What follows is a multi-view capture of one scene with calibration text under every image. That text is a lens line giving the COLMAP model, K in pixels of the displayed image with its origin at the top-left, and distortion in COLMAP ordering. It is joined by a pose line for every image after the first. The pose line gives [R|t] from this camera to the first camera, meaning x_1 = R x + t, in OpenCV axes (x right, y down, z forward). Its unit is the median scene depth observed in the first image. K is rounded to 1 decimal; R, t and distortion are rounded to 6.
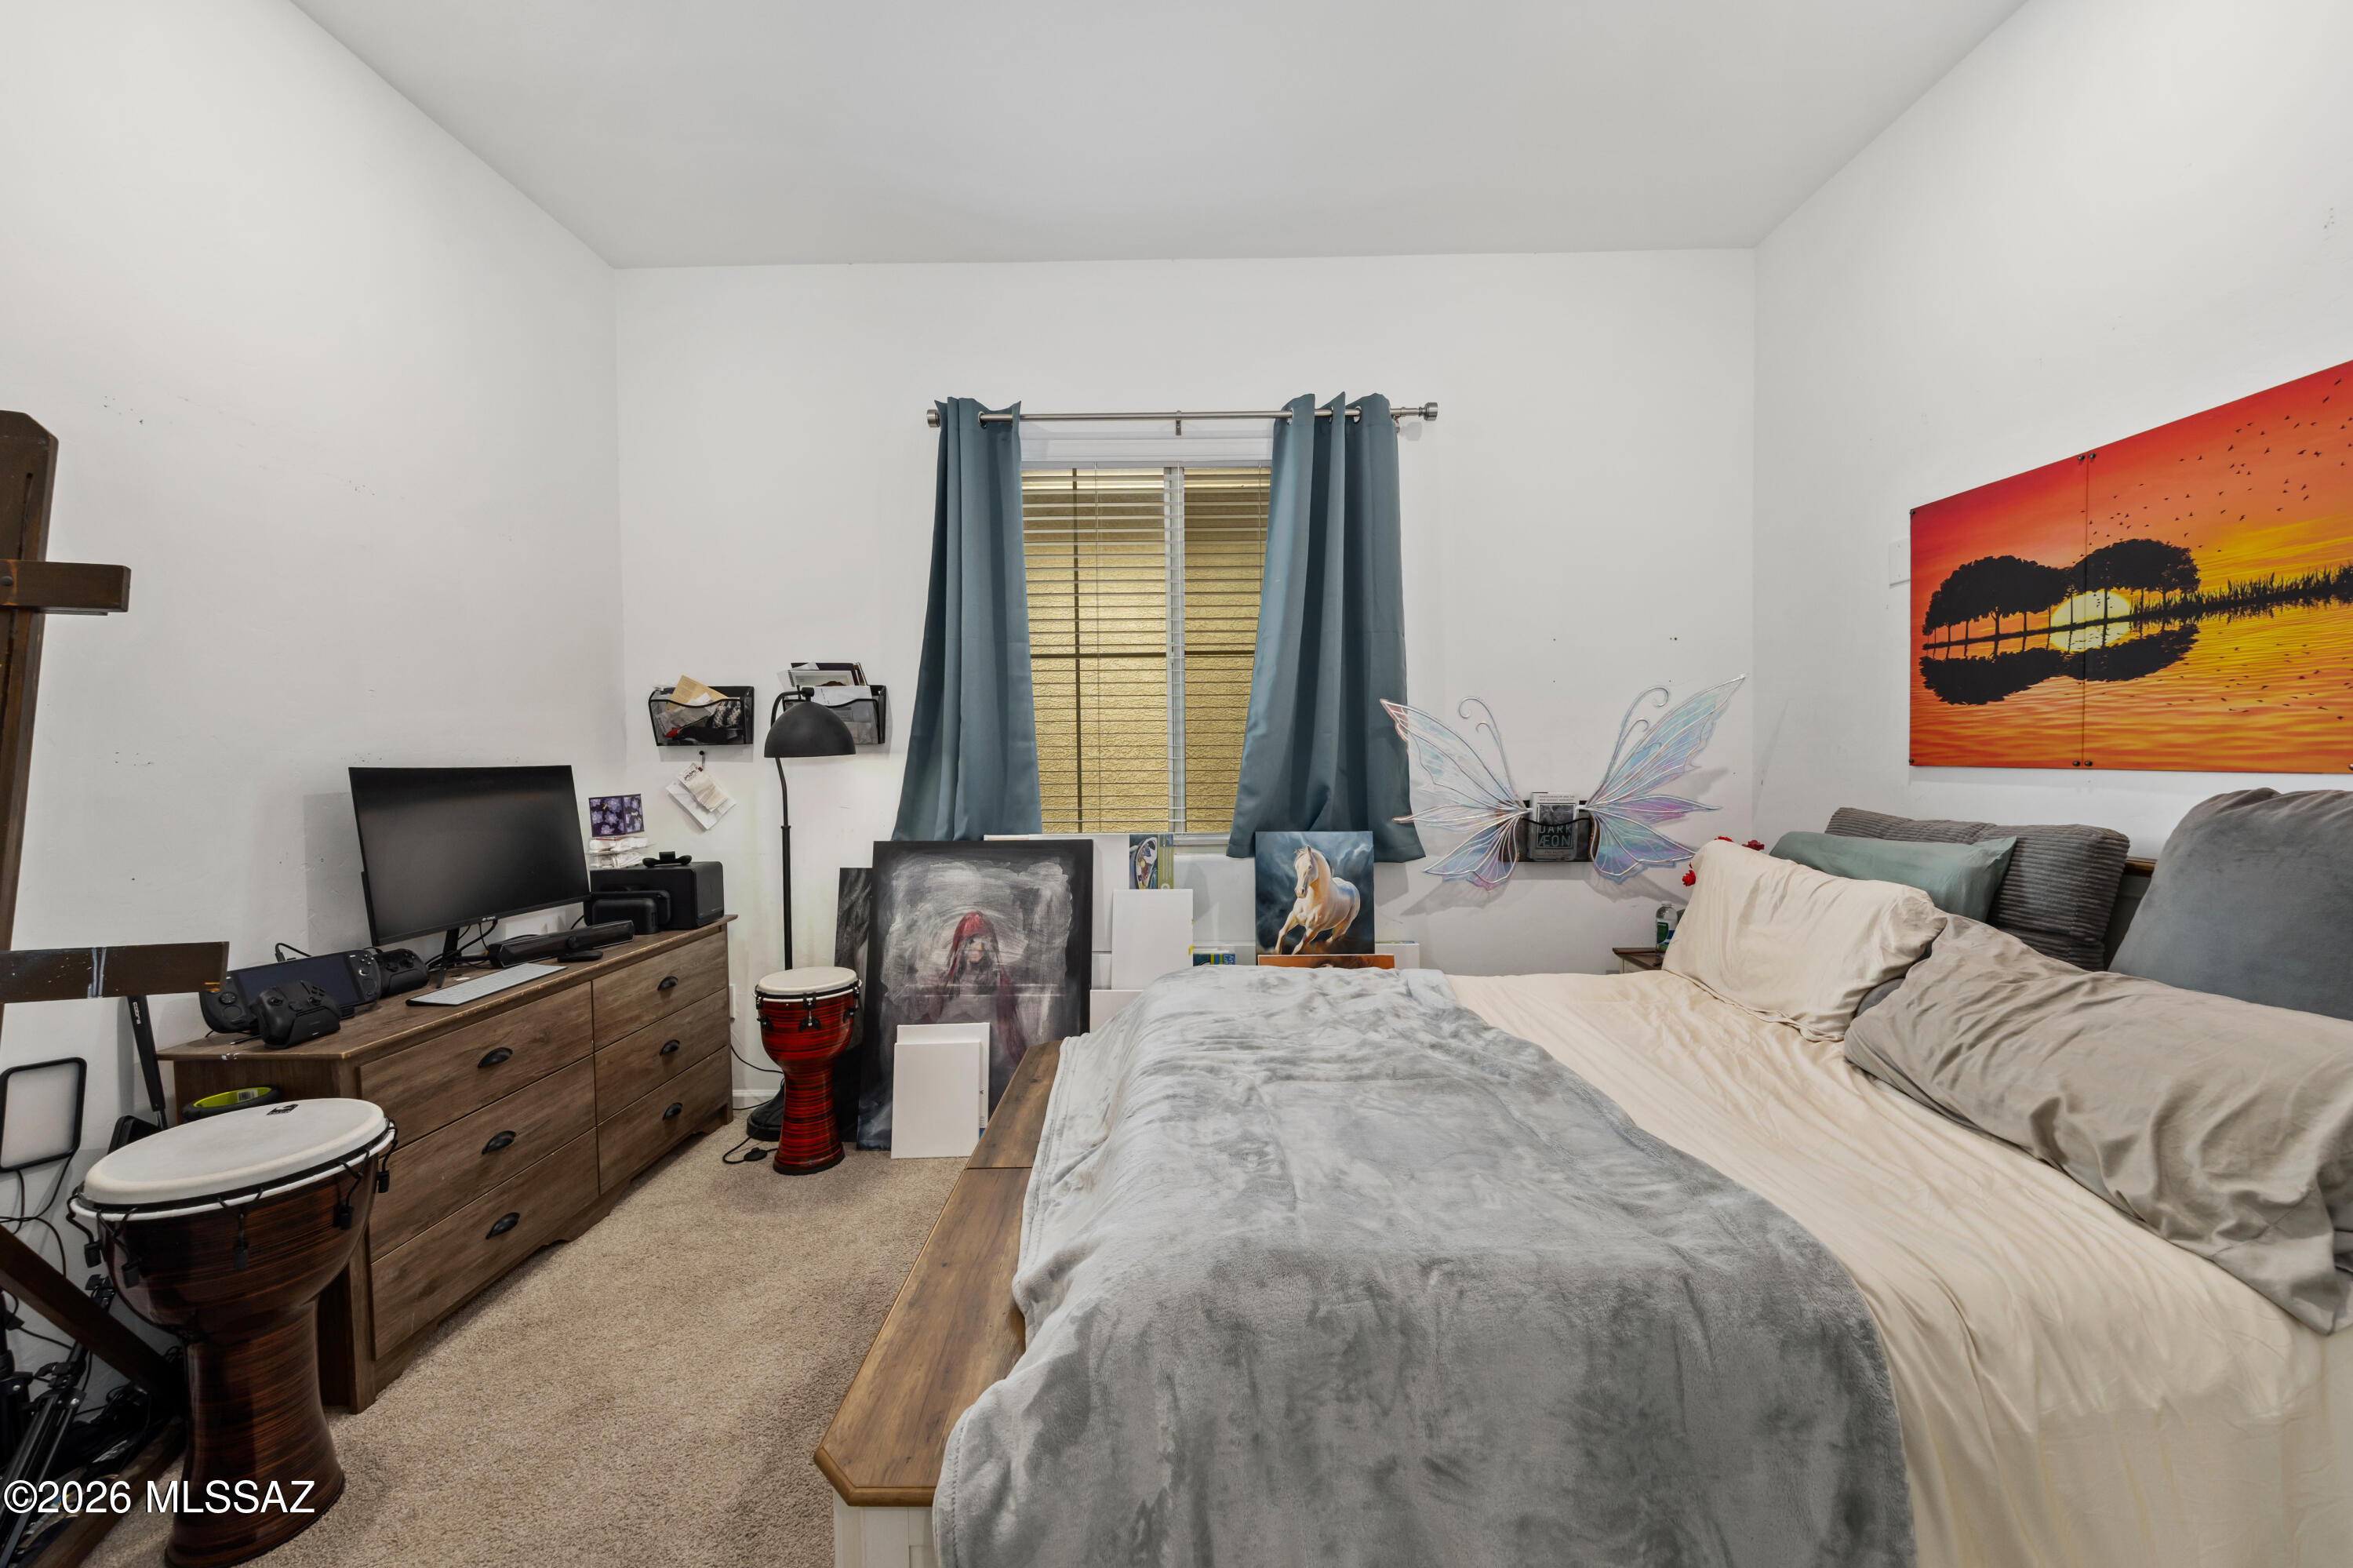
lens RADIAL K [[898.0, 0, 1176.1], [0, 898.0, 785.1], [0, 0, 1]] dist [-0.003240, -0.001186]
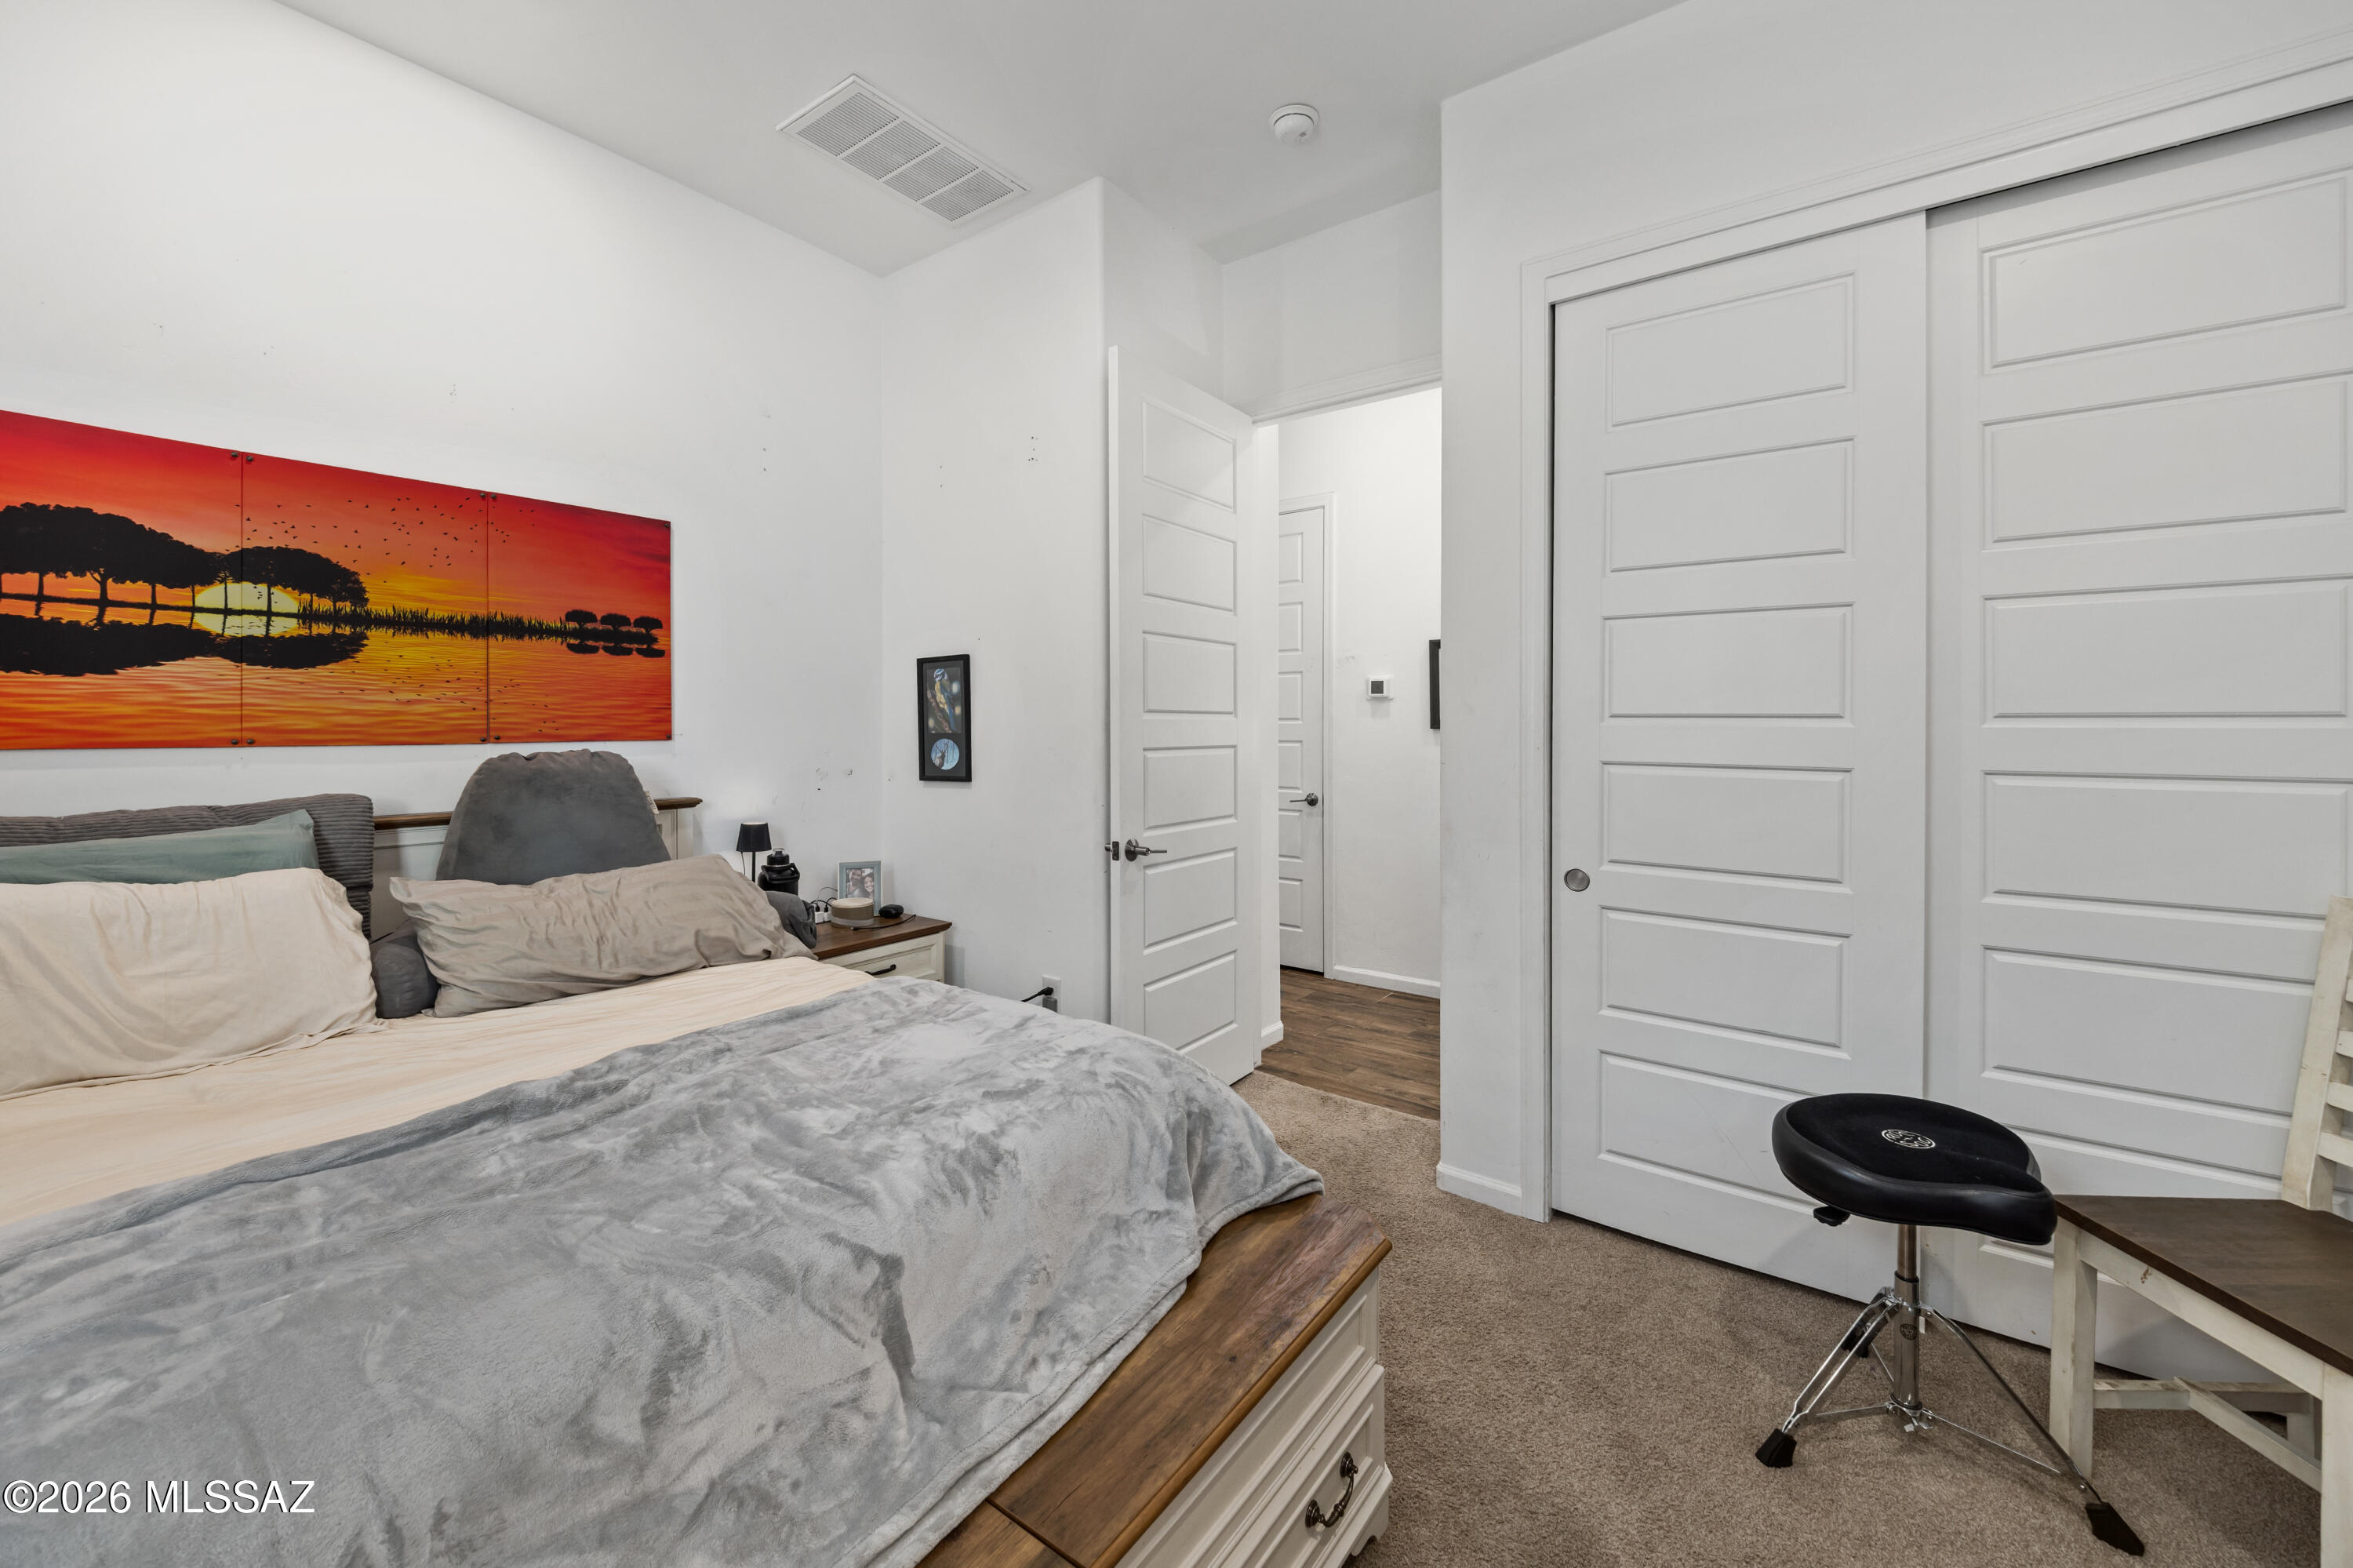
lens RADIAL K [[898.0, 0, 1191.9], [0, 898.0, 723.5], [0, 0, 1]] dist [-0.003240, -0.001186]
pose [[-0.809328, 0.007377, 0.587310, -0.531722], [0.025433, 0.999423, 0.022494, -0.041255], [-0.586805, 0.033143, -0.809049, 1.203145]]
